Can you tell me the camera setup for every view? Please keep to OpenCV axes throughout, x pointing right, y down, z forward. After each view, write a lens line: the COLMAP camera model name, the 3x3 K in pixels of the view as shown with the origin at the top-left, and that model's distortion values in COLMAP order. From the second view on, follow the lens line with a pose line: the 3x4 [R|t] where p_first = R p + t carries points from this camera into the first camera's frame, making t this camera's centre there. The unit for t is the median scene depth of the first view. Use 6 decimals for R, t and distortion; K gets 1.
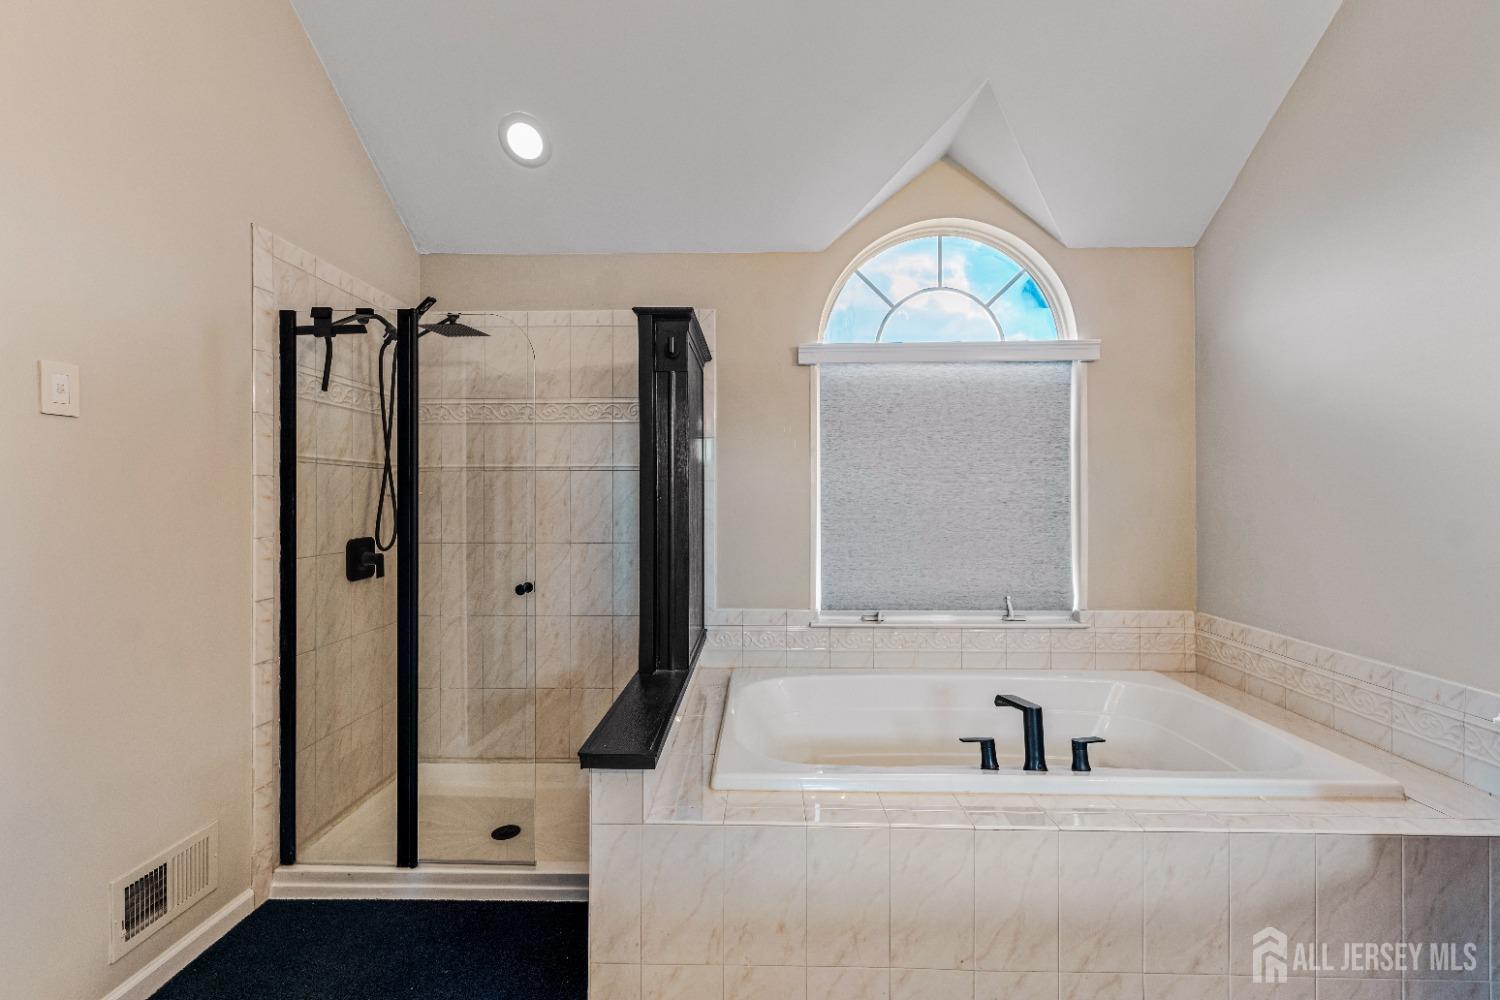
lens RADIAL K [[628.7, 0, 745.4], [0, 628.7, 499.9], [0, 0, 1]] dist [0.010274, 0.000287]
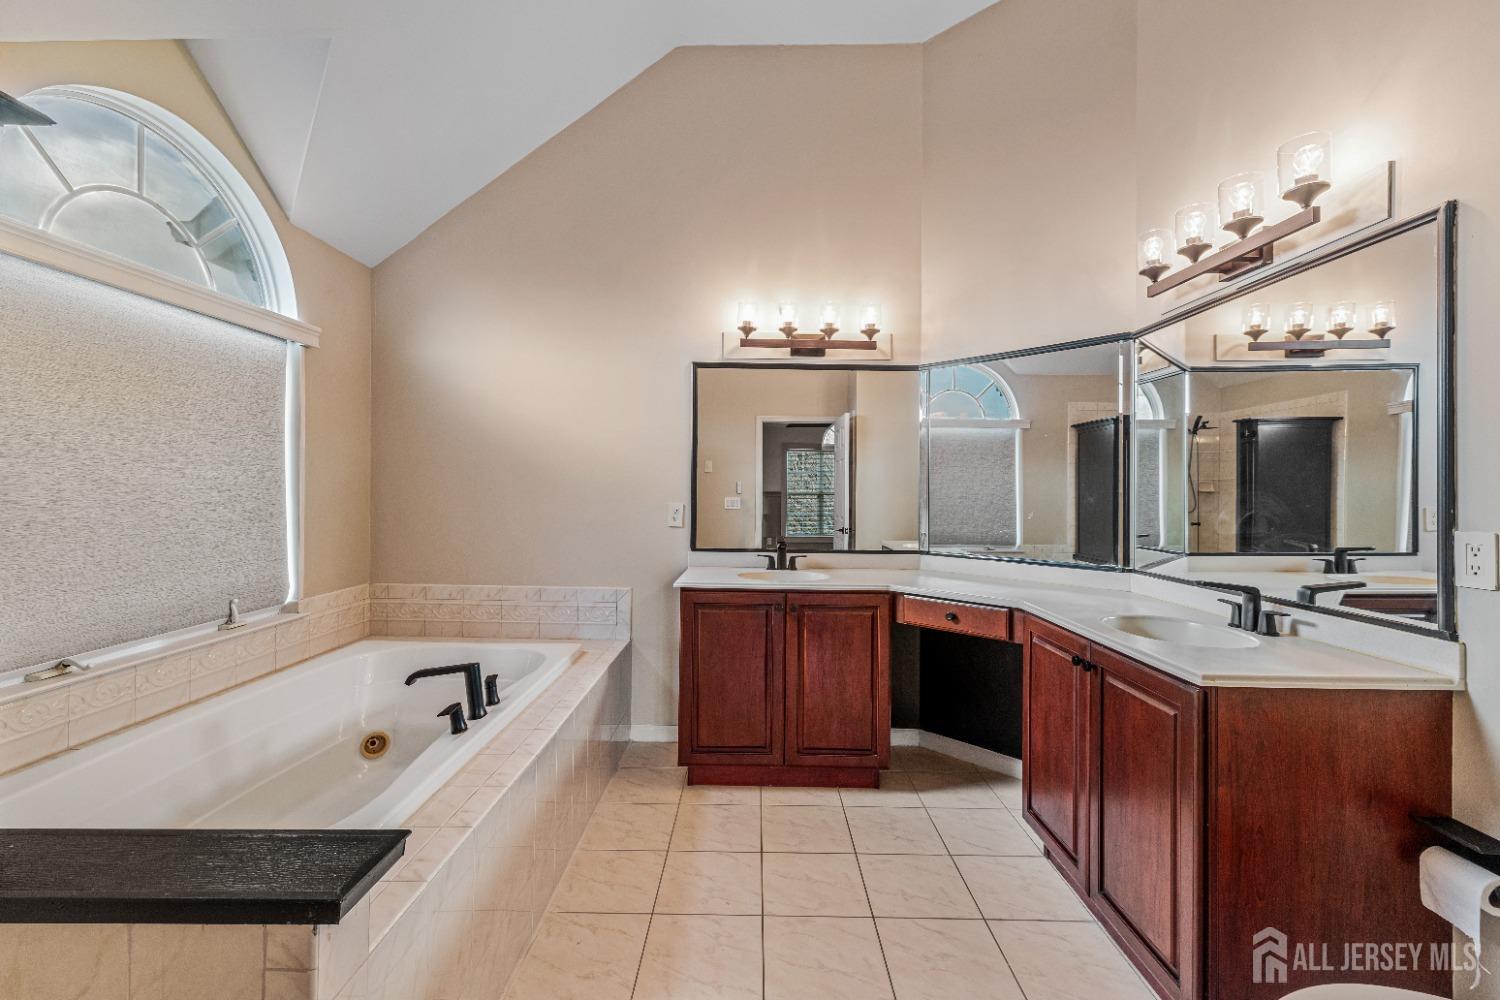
lens RADIAL K [[634.1, 0, 753.2], [0, 634.1, 488.5], [0, 0, 1]] dist [0.004386, 0.000189]
pose [[-0.013899, 0.001276, 0.999903, -0.458958], [-0.002421, 0.999996, -0.001310, 0.002057], [-0.999900, -0.002439, -0.013896, 0.314180]]
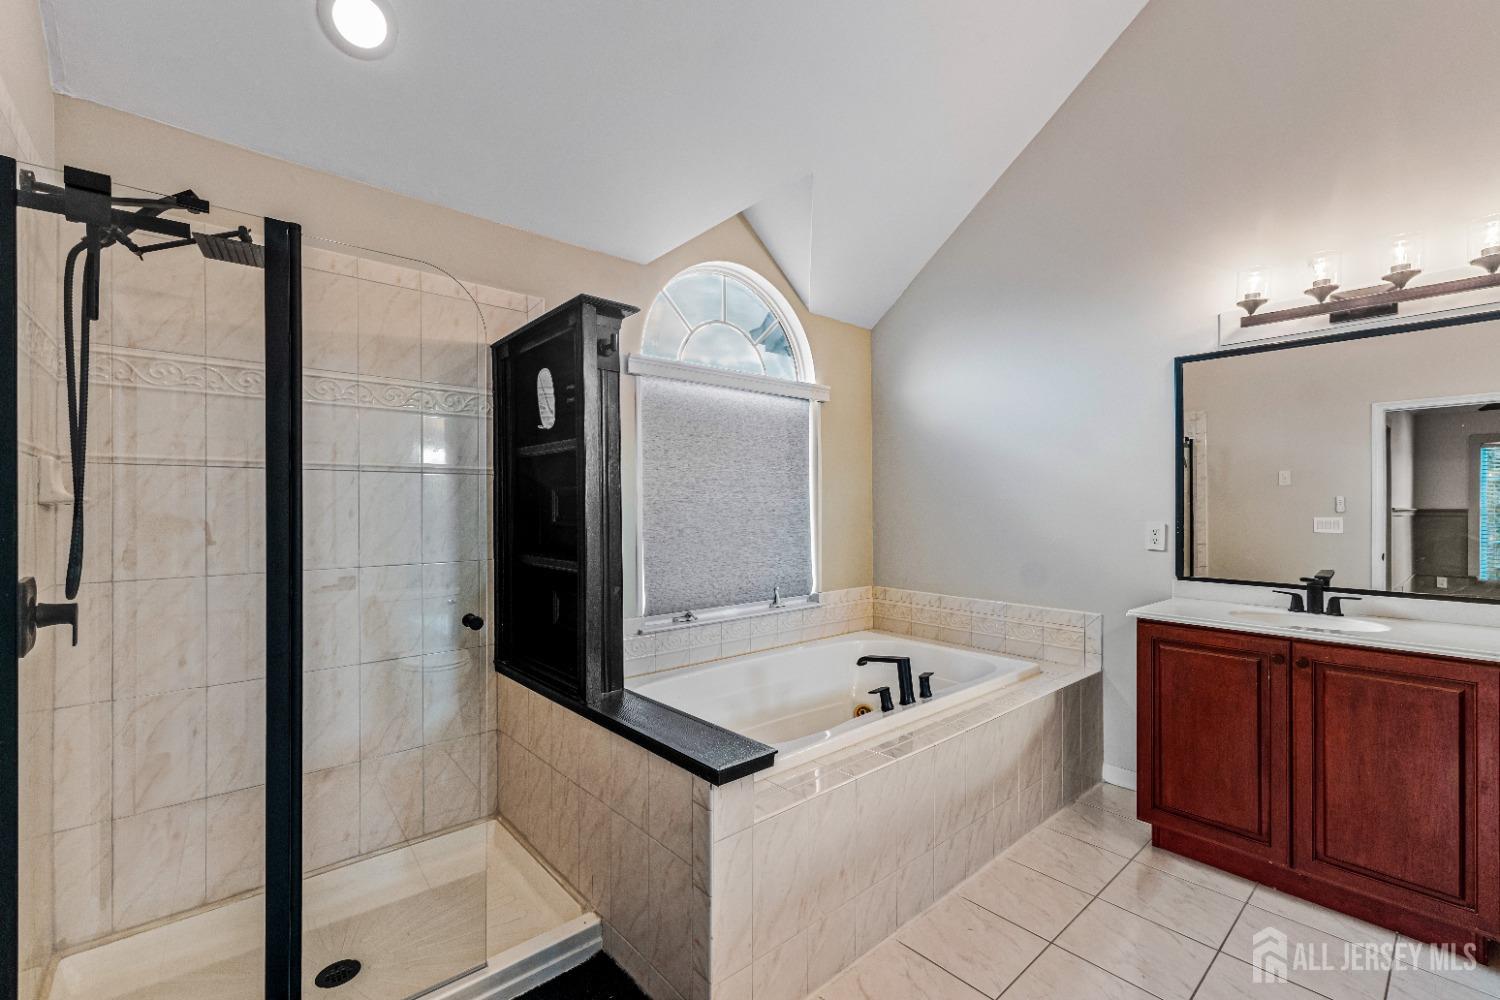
lens RADIAL K [[638.2, 0, 750.3], [0, 638.2, 508.7], [0, 0, 1]] dist [0.003398, -0.000137]
pose [[0.736777, -0.003564, 0.676126, -0.458447], [0.005539, 0.999984, -0.000766, 0.002229], [-0.676113, 0.004309, 0.736785, 0.128306]]
